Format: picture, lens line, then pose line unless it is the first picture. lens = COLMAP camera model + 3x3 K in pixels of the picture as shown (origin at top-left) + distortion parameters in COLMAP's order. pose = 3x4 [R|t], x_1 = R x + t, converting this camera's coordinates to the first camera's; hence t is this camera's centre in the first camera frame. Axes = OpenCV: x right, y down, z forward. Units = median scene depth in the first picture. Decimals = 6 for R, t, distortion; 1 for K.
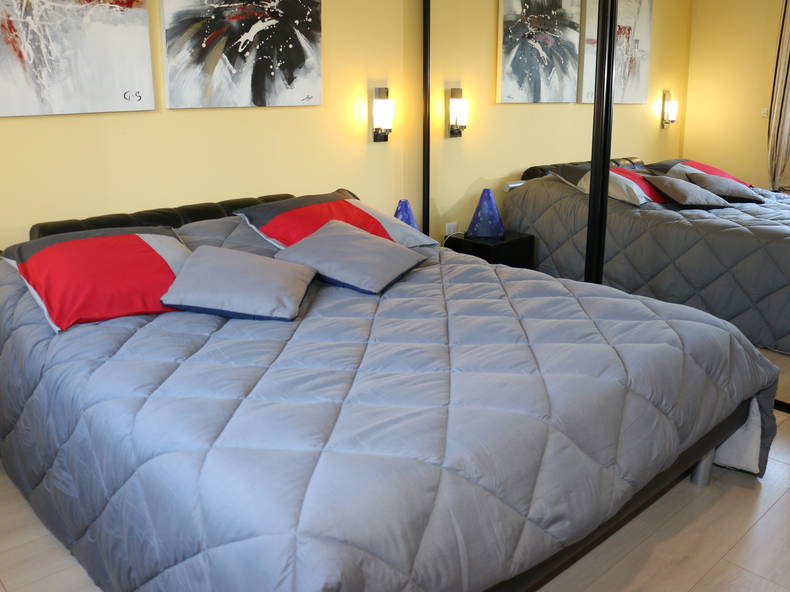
lens RADIAL K [[724.4, 0, 395.0], [0, 724.4, 296.0], [0, 0, 1]] dist [-0.184979, 0.160270]
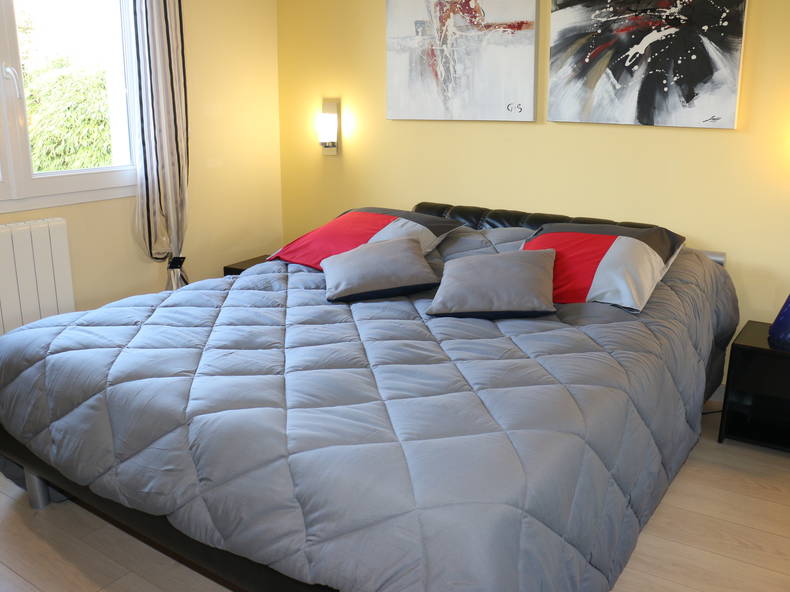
lens RADIAL K [[724.4, 0, 395.0], [0, 724.4, 296.0], [0, 0, 1]] dist [-0.184979, 0.160270]
pose [[0.237607, 0.252501, -0.937969, 0.690933], [-0.264684, 0.945914, 0.187590, -0.156259], [0.934604, 0.203693, 0.291588, 0.524151]]
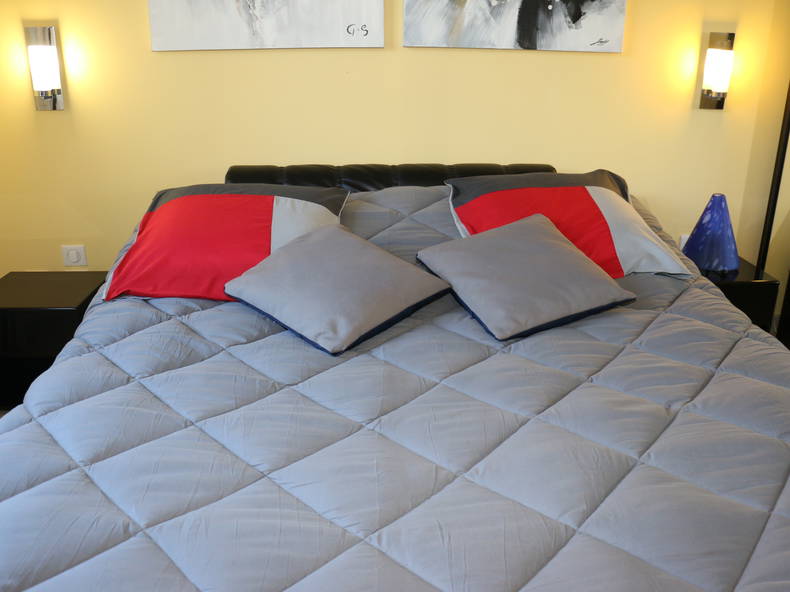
lens RADIAL K [[724.4, 0, 395.0], [0, 724.4, 296.0], [0, 0, 1]] dist [-0.184979, 0.160270]
pose [[0.791357, 0.225816, -0.568121, 0.213609], [-0.175262, 0.974075, 0.143045, -0.096330], [0.585694, -0.013629, 0.810418, 0.308724]]
